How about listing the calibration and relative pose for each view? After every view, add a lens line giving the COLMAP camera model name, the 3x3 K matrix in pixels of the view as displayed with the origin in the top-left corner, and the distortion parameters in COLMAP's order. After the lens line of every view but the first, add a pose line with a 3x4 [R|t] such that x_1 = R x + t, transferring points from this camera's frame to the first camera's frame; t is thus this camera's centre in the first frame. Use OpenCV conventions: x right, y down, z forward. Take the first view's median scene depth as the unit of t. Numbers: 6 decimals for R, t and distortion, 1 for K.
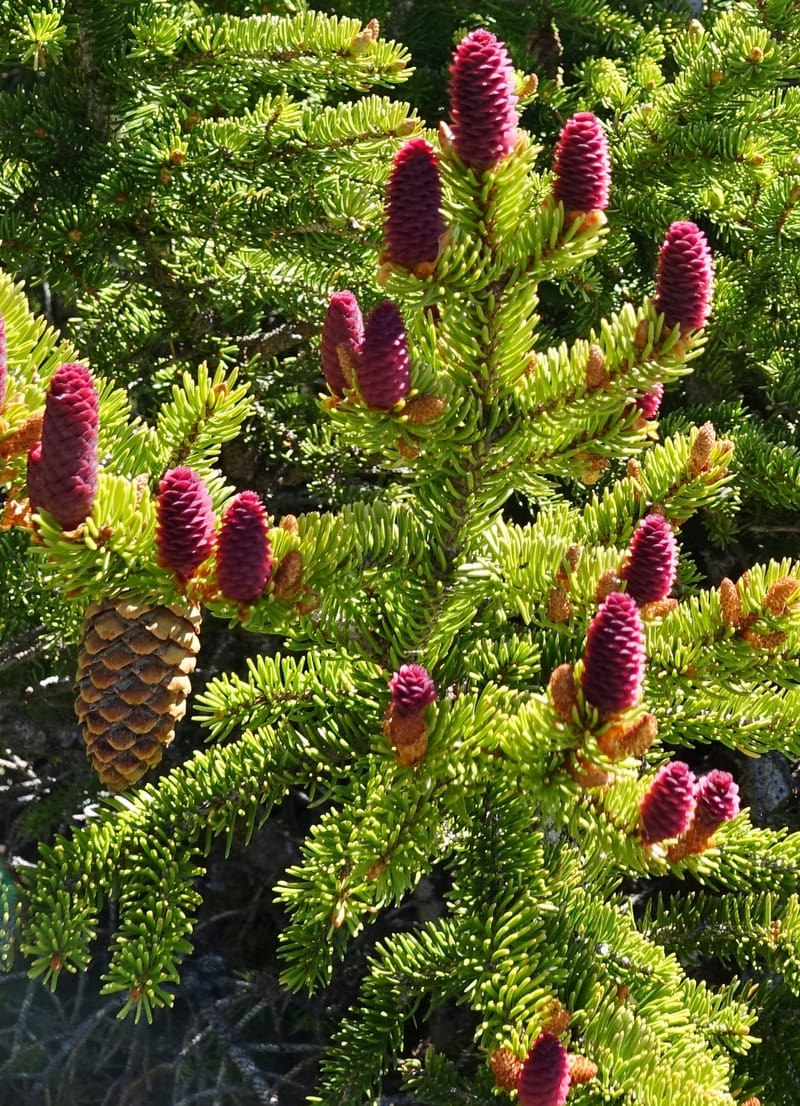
lens RADIAL K [[1245.8, 0, 400.0], [0, 1245.8, 553.0], [0, 0, 1]] dist [-0.016183, -0.026015]
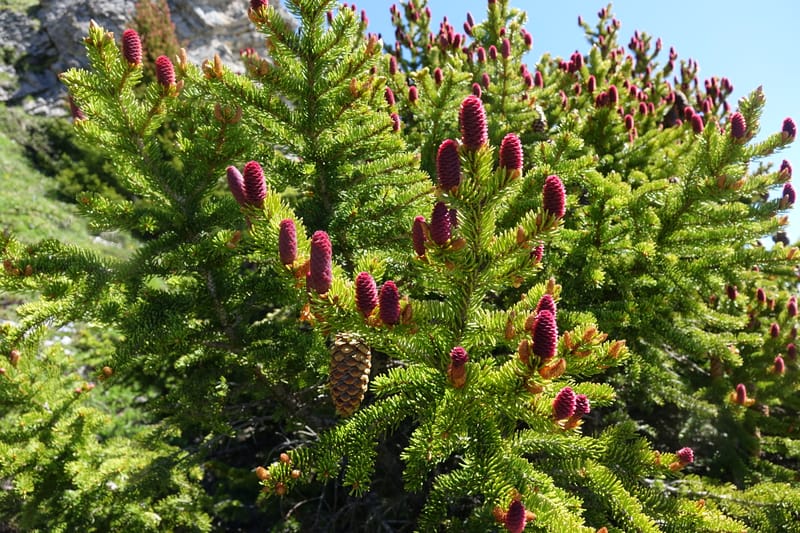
lens RADIAL K [[530.3, 0, 385.4], [0, 530.3, 257.9], [0, 0, 1]] dist [-0.002016, -0.034362]
pose [[0.988949, -0.055521, -0.137469, 0.045085], [0.049708, 0.997733, -0.045372, -0.101129], [0.139676, 0.038037, 0.989466, -0.174227]]
